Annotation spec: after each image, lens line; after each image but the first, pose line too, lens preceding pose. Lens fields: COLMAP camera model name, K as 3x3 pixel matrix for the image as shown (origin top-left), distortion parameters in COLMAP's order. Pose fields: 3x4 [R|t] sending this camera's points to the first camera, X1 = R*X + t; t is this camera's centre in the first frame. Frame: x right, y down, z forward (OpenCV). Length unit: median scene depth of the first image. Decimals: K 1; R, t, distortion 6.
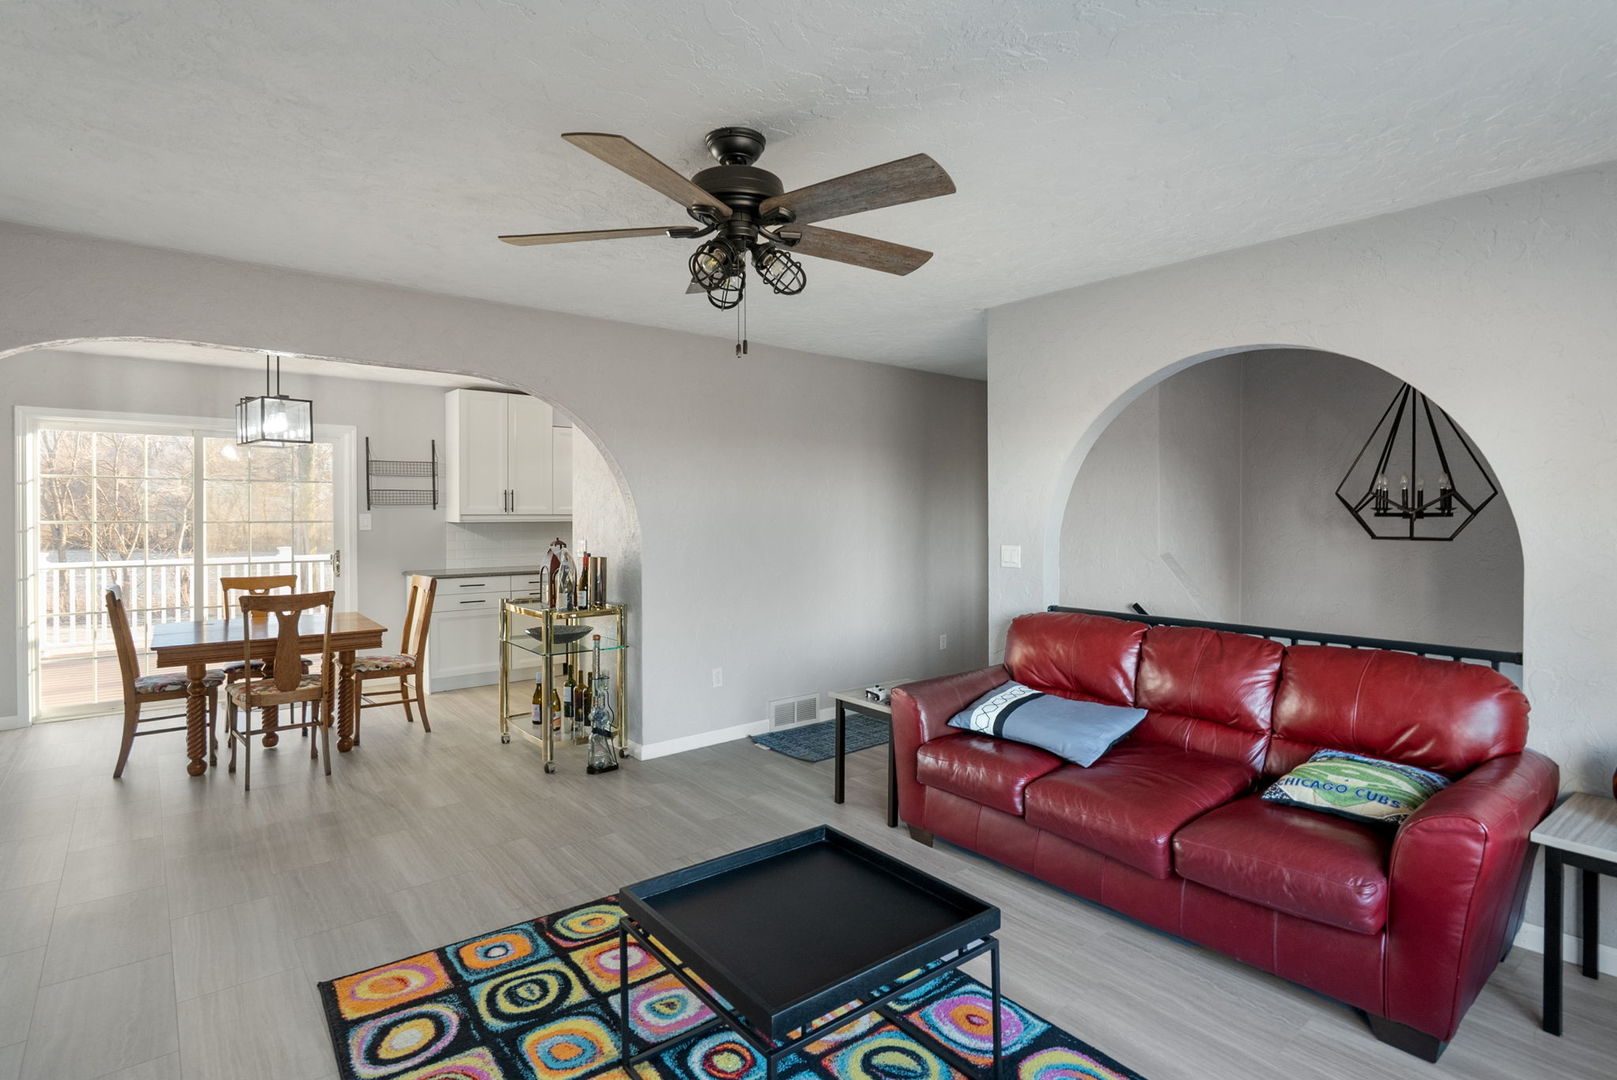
lens RADIAL K [[774.3, 0, 810.8], [0, 774.3, 526.7], [0, 0, 1]] dist [0.000063, 0.001039]
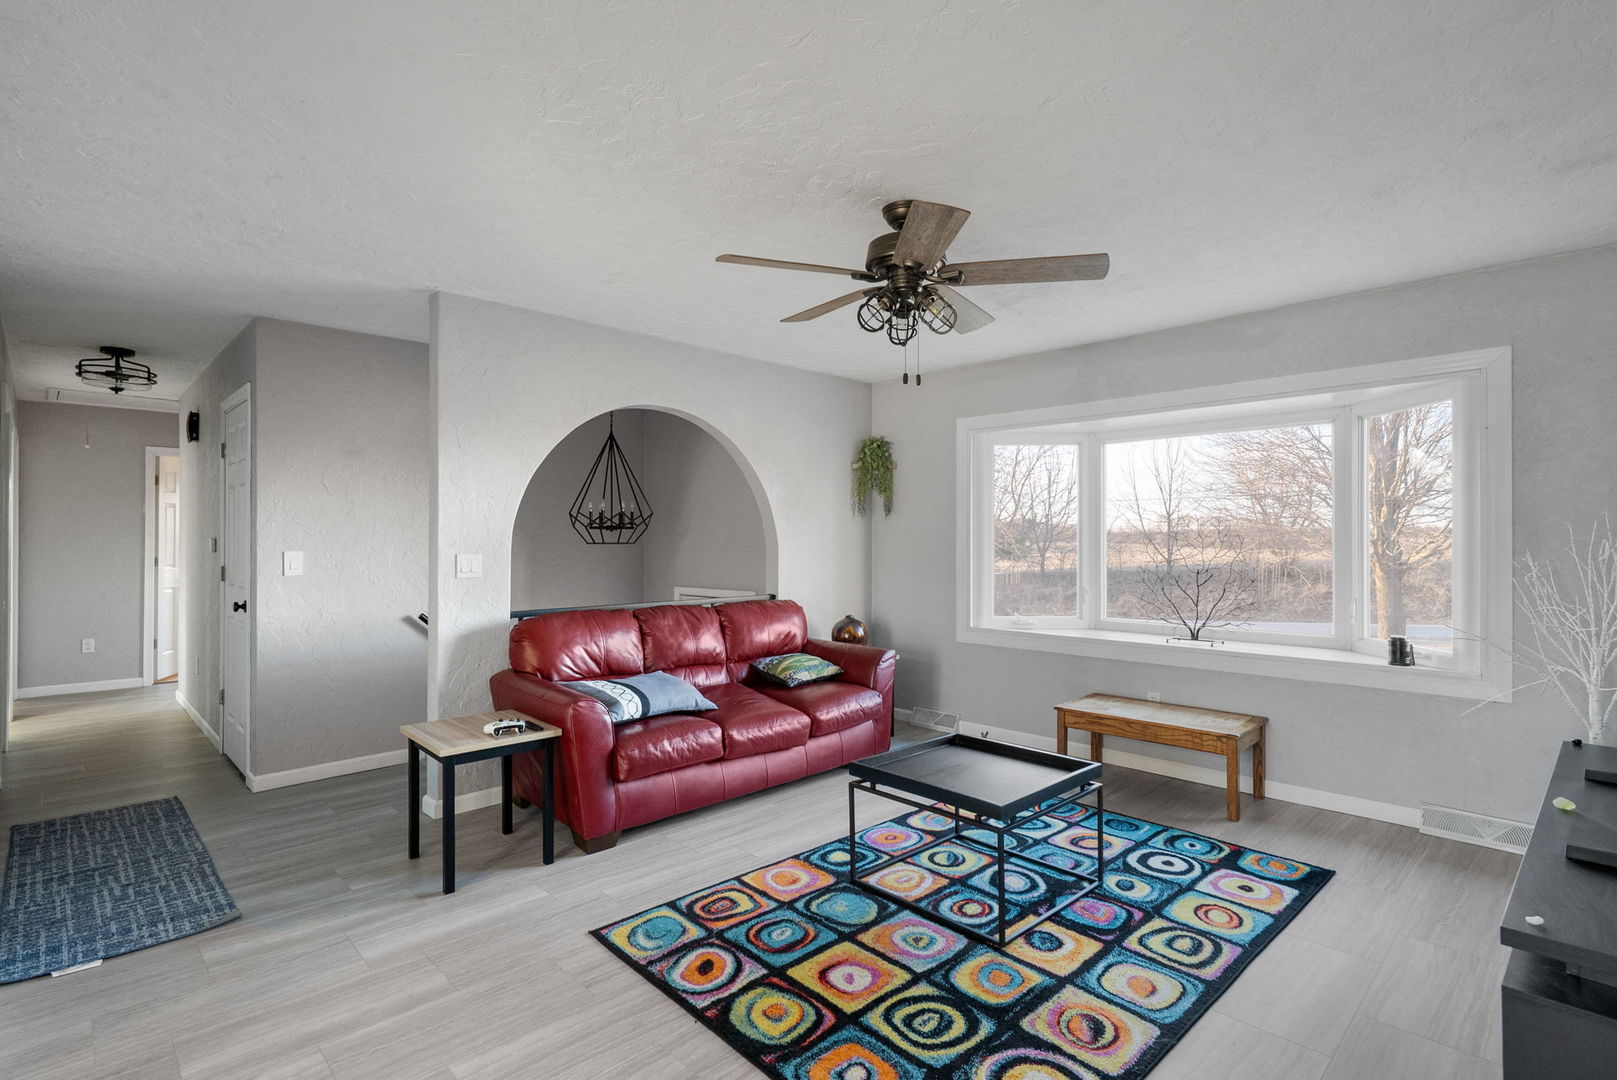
lens RADIAL K [[774.3, 0, 792.8], [0, 774.3, 535.1], [0, 0, 1]] dist [0.000063, 0.001039]
pose [[-0.049563, 0.009940, 0.998722, -1.213282], [0.017812, 0.999800, -0.009067, 0.030827], [-0.998612, 0.017340, -0.049730, 1.137669]]
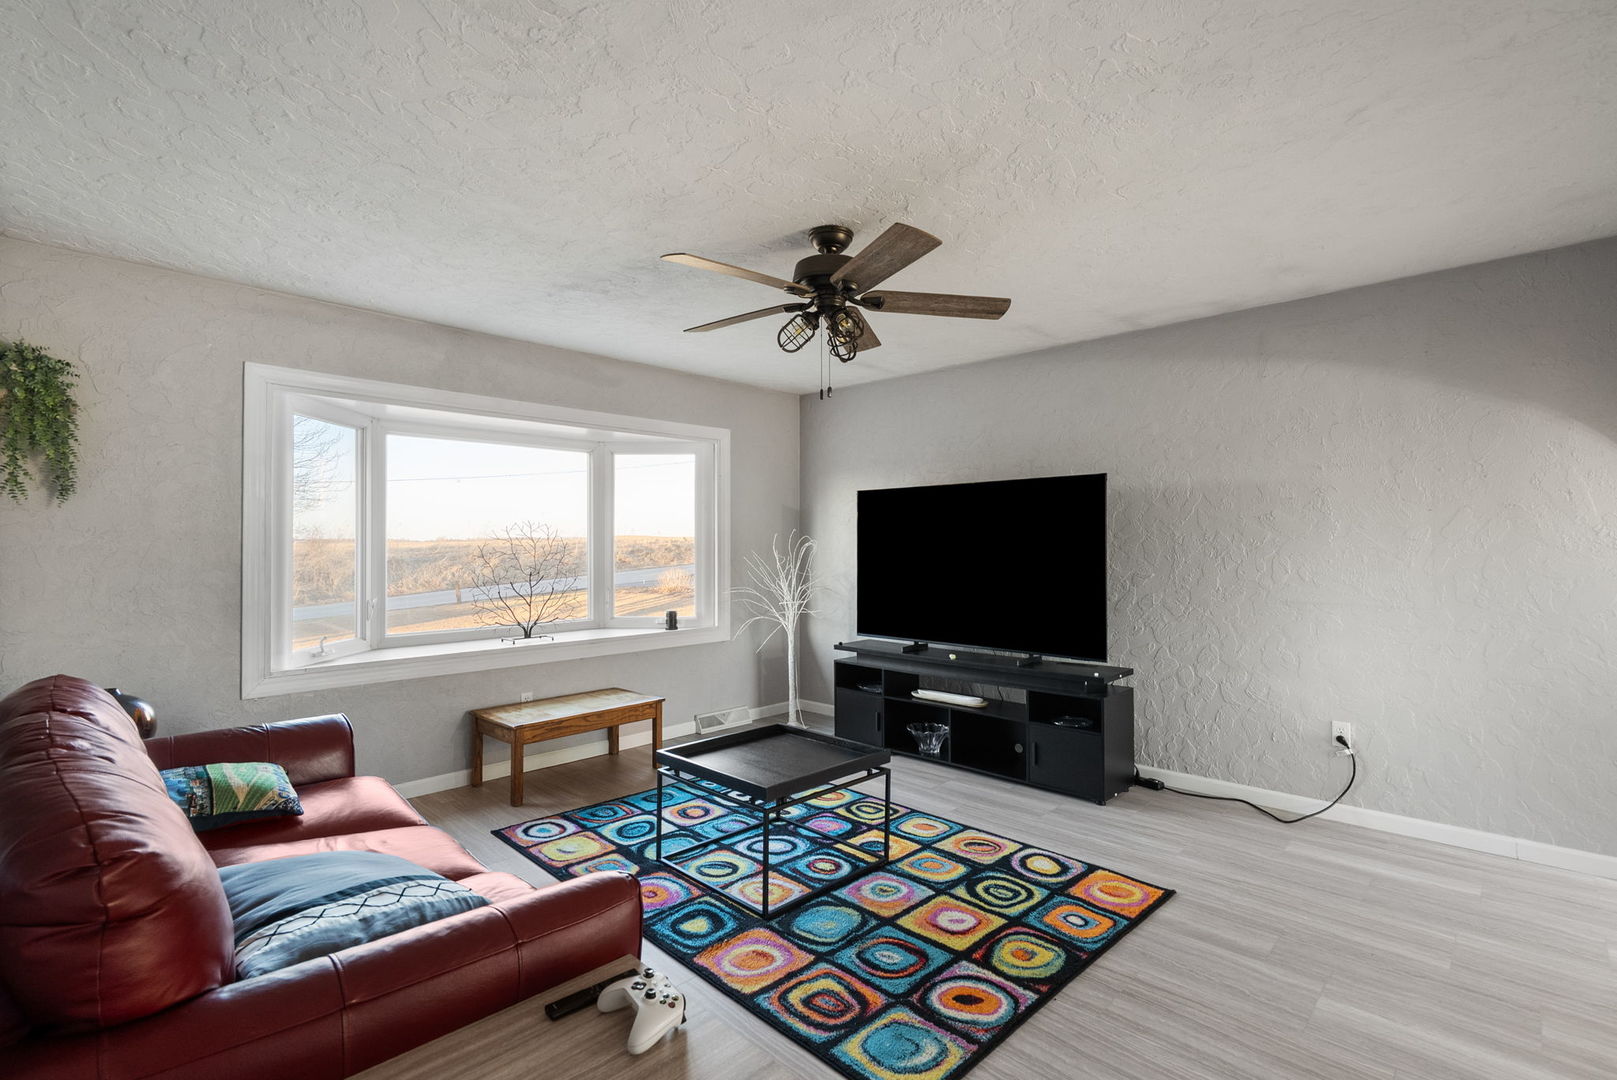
lens RADIAL K [[774.3, 0, 798.7], [0, 774.3, 538.7], [0, 0, 1]] dist [0.000063, 0.001039]
pose [[-0.994897, 0.005675, -0.100740, 0.081955], [0.004627, 0.999933, 0.010633, 0.011225], [0.100793, 0.010113, -0.994856, 2.106080]]
